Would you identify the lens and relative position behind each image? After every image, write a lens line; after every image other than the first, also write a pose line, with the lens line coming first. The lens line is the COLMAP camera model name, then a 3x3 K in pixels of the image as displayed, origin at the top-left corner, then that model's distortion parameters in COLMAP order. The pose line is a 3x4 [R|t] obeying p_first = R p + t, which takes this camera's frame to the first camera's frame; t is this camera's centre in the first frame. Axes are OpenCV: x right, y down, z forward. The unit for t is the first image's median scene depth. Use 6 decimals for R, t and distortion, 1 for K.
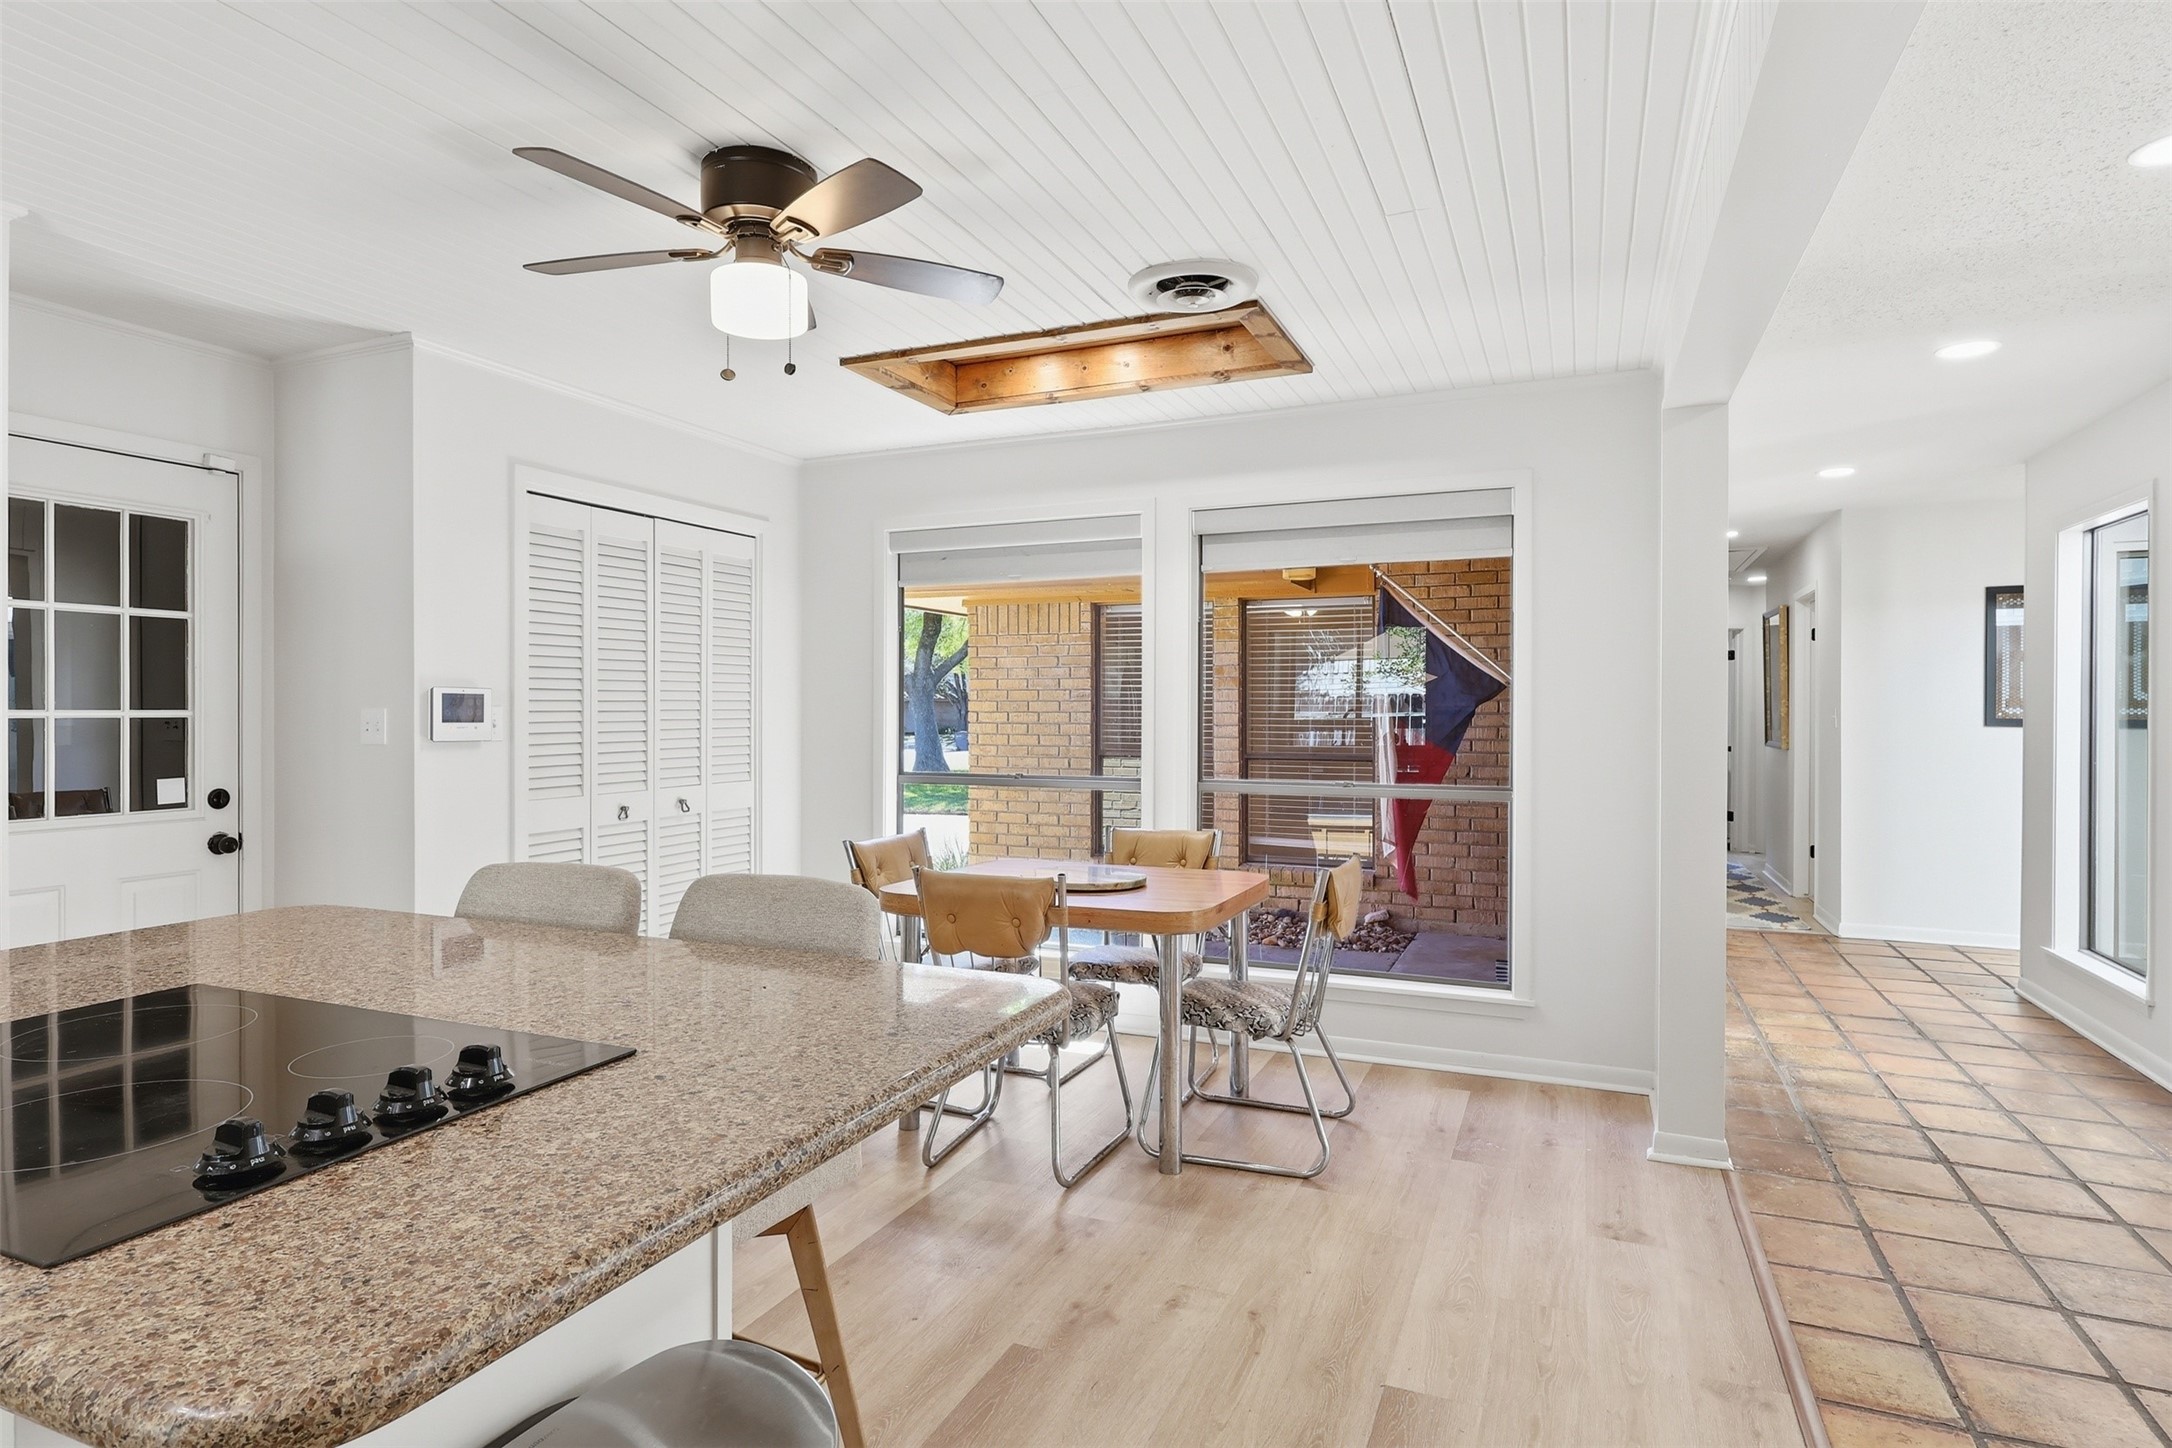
lens RADIAL K [[1296.7, 0, 1086.0], [0, 1296.7, 724.0], [0, 0, 1]] dist [0.001663, 0.000599]
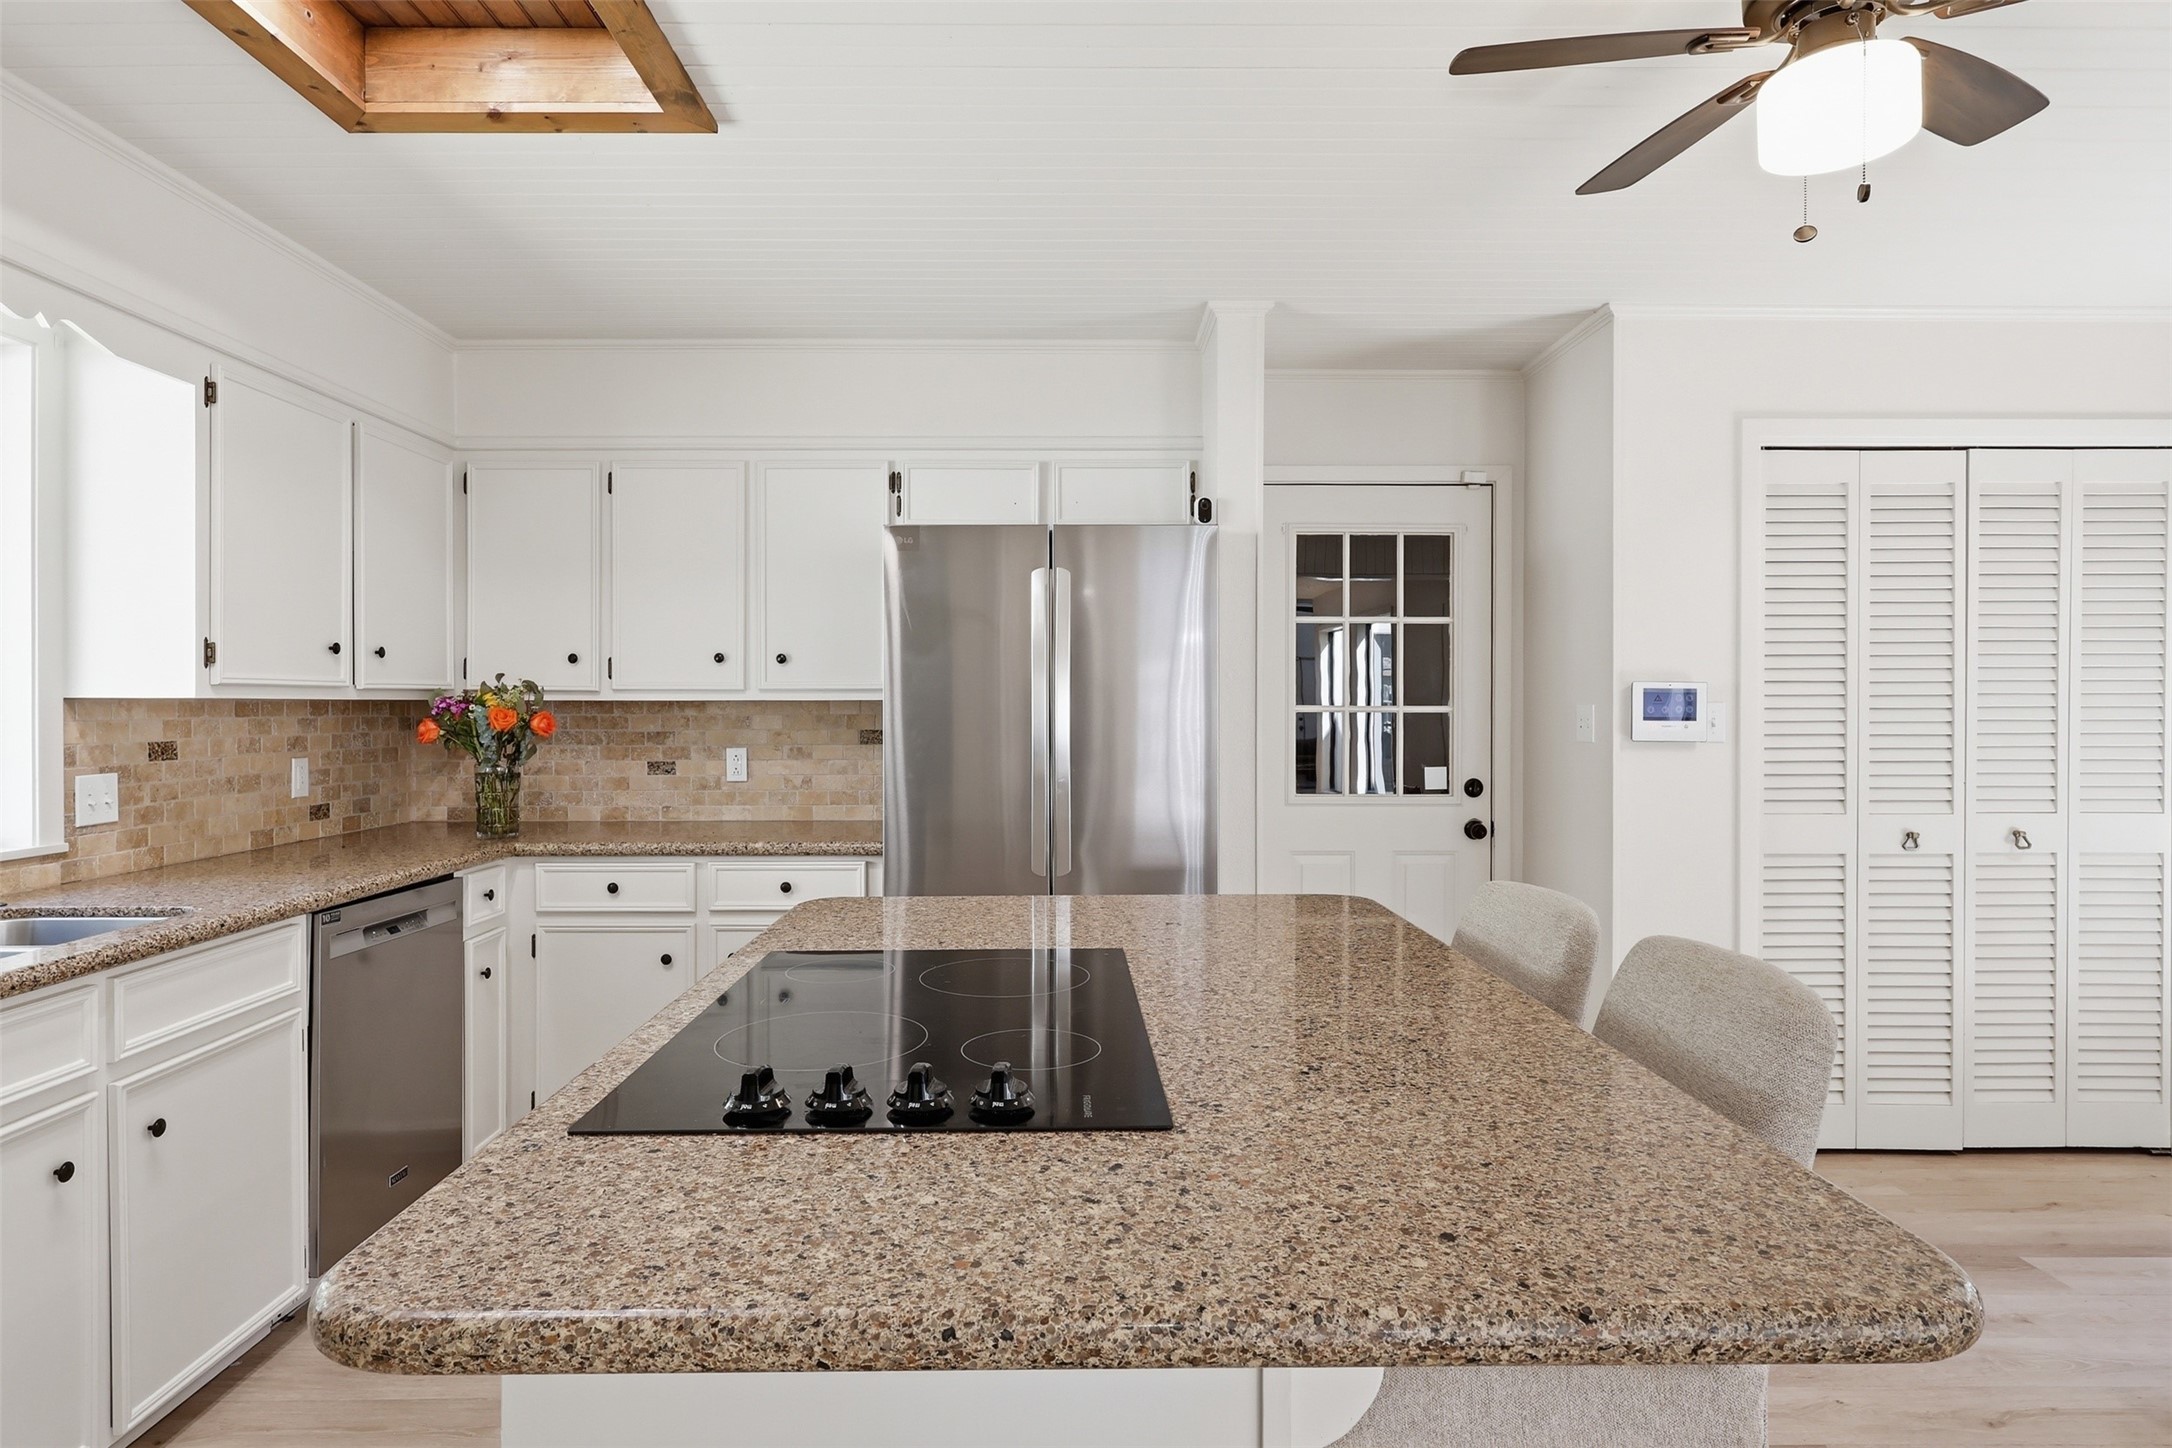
lens RADIAL K [[1231.5, 0, 1079.0], [0, 1231.5, 715.3], [0, 0, 1]] dist [0.005005, -0.000826]
pose [[0.362326, 0.010176, -0.931996, 0.175943], [-0.011095, 0.999917, 0.006605, -0.006292], [0.931986, 0.007947, 0.362408, 0.327955]]
